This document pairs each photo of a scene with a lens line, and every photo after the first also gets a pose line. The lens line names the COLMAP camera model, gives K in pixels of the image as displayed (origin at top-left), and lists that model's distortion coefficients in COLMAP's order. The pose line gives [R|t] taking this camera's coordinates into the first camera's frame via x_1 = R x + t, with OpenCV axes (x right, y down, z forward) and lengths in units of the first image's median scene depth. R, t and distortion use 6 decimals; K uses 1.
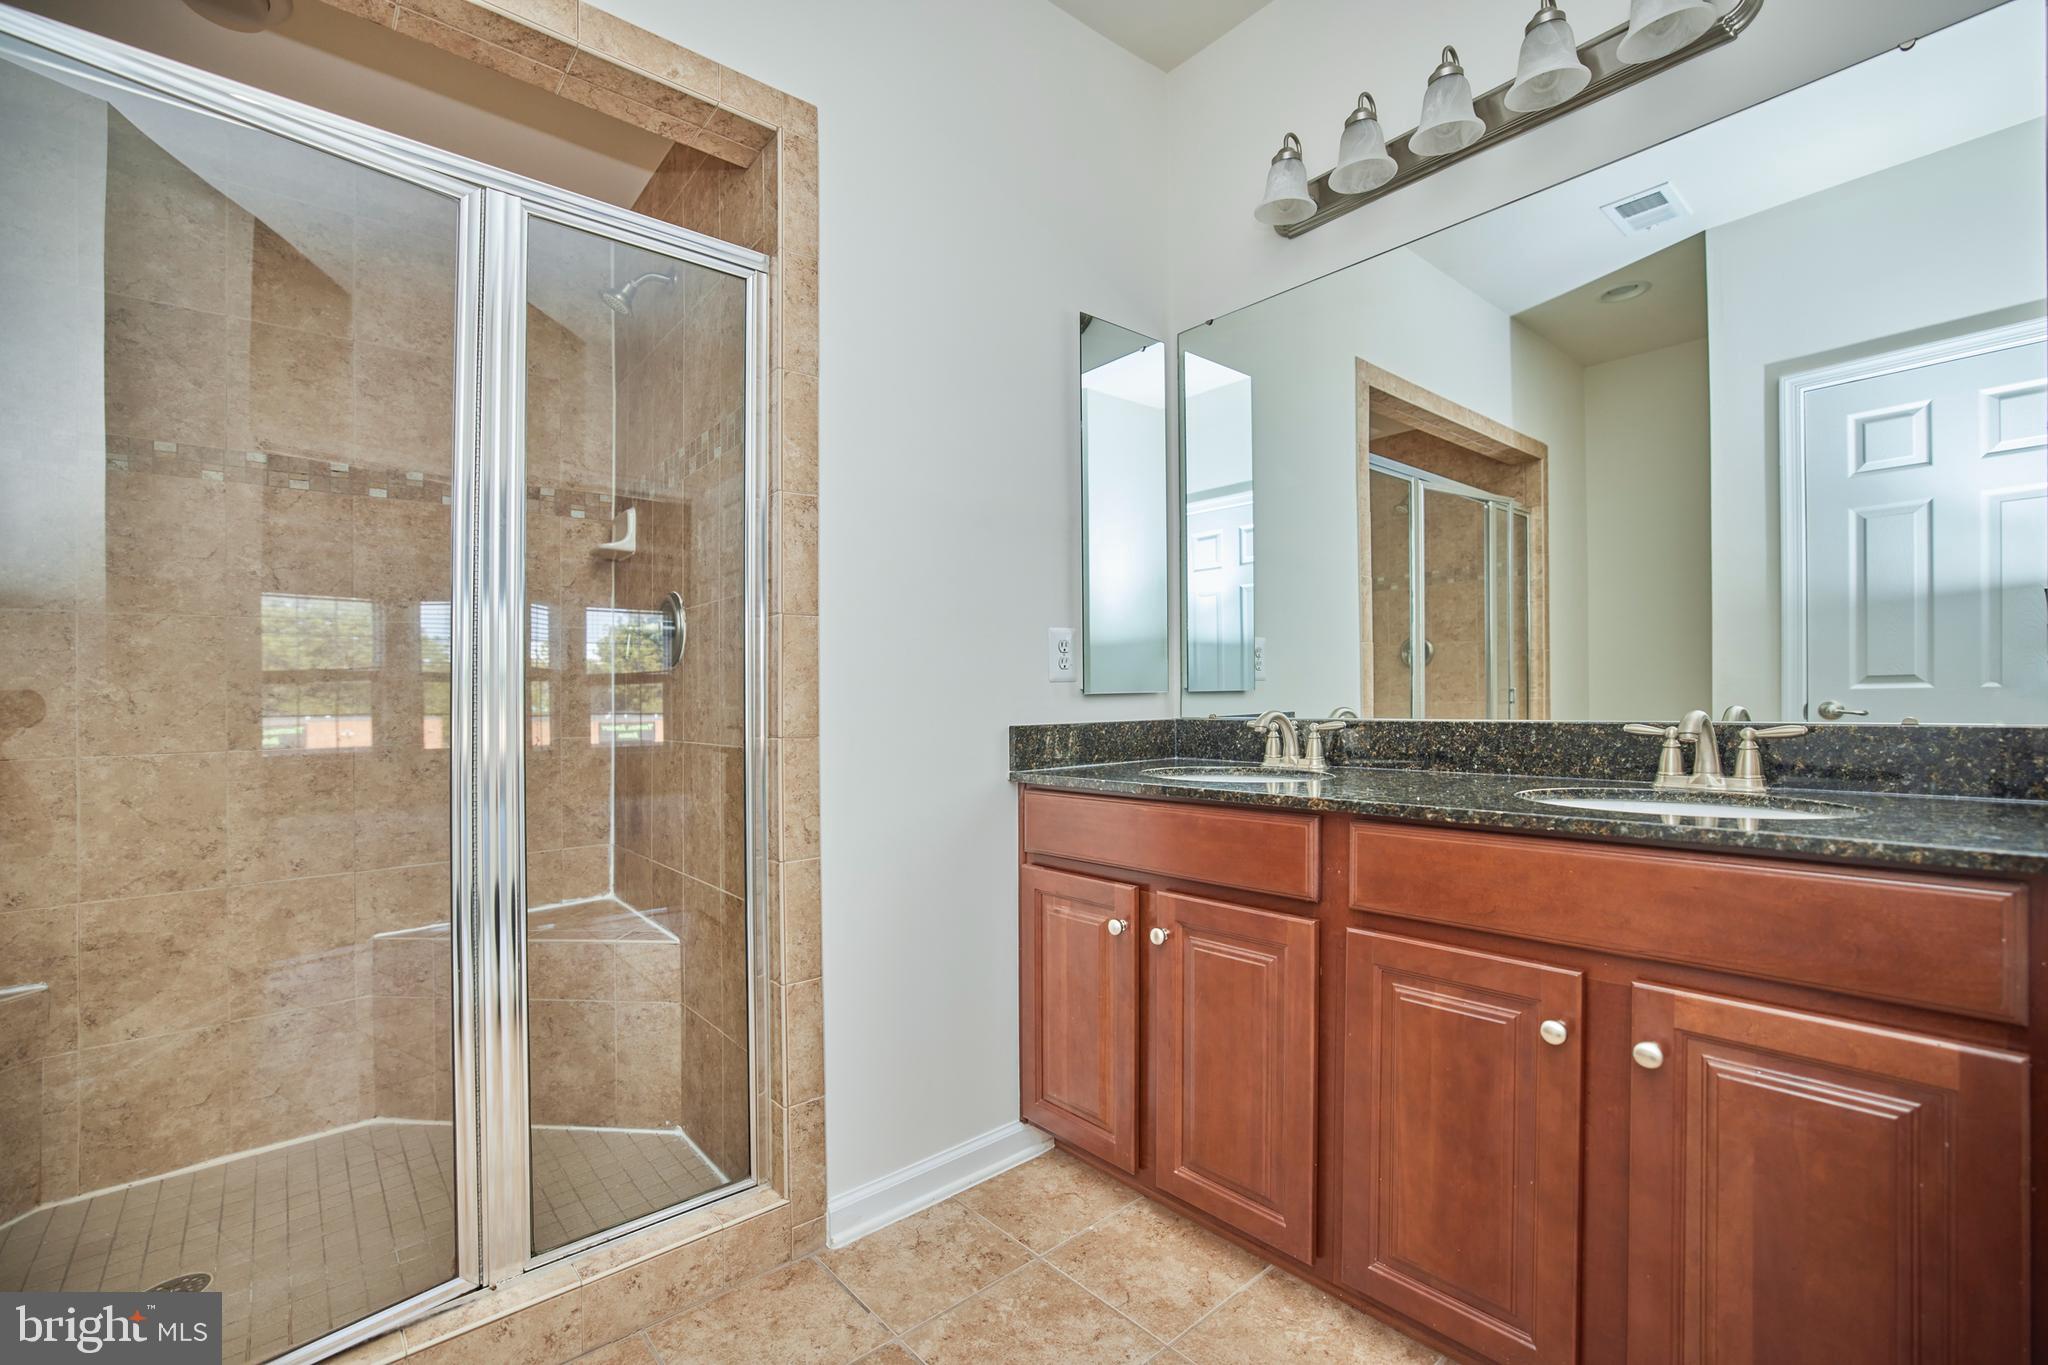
lens RADIAL K [[873.9, 0, 1034.8], [0, 873.9, 690.6], [0, 0, 1]] dist [-0.041288, 0.011802]
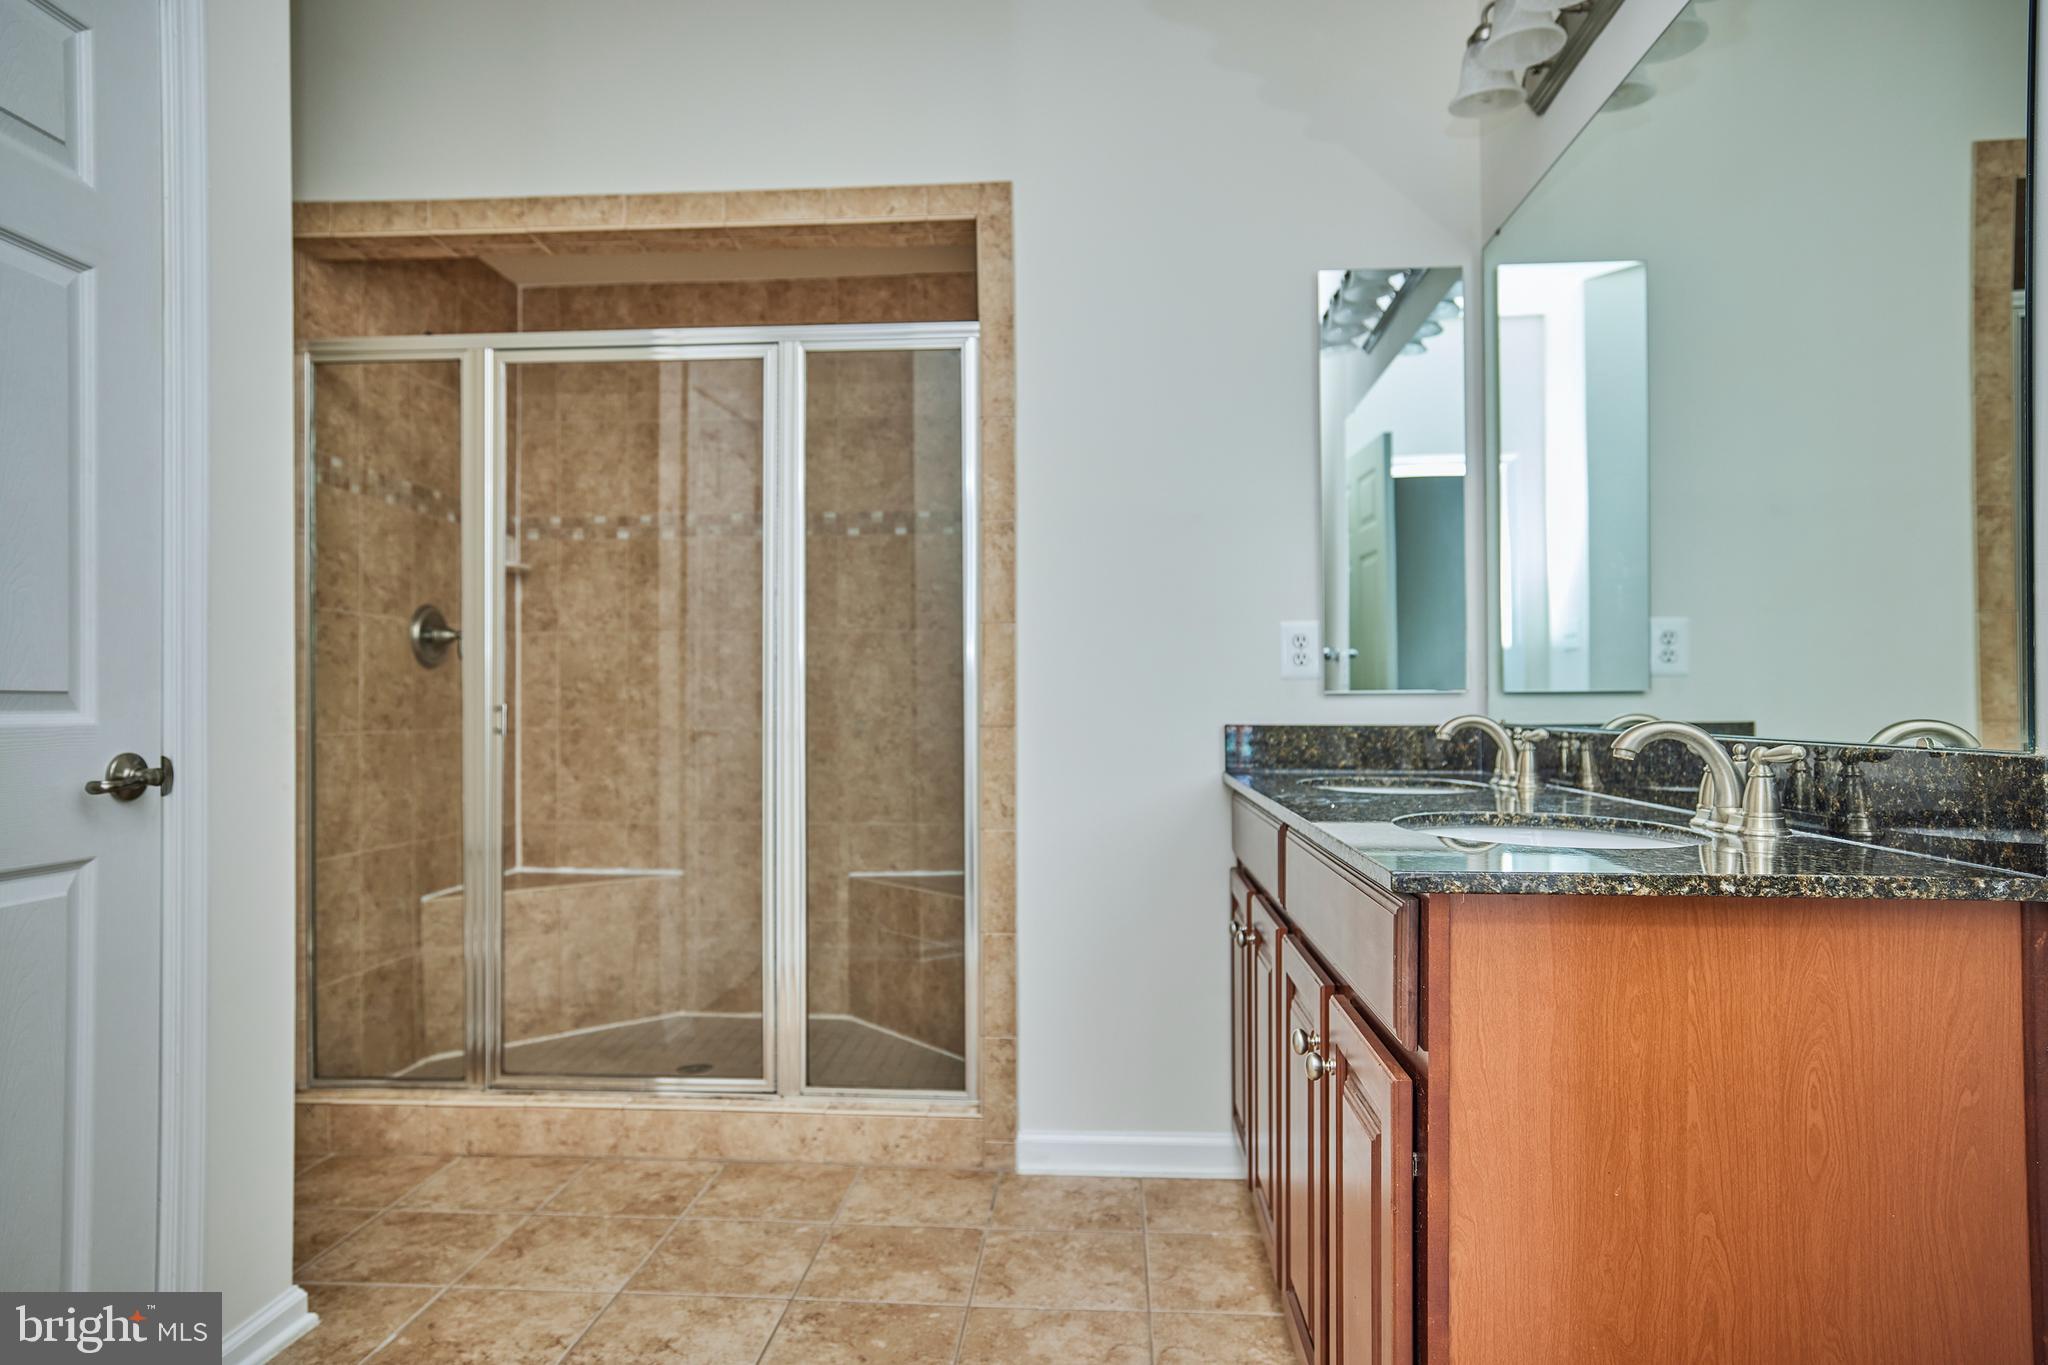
lens RADIAL K [[1221.4, 0, 1018.9], [0, 1221.4, 686.6], [0, 0, 1]] dist [-0.004046, -0.000582]
pose [[0.698827, 0.005972, -0.715266, 0.929848], [-0.004638, 0.999982, 0.003817, -0.006940], [0.715276, 0.000650, 0.698842, -0.140184]]
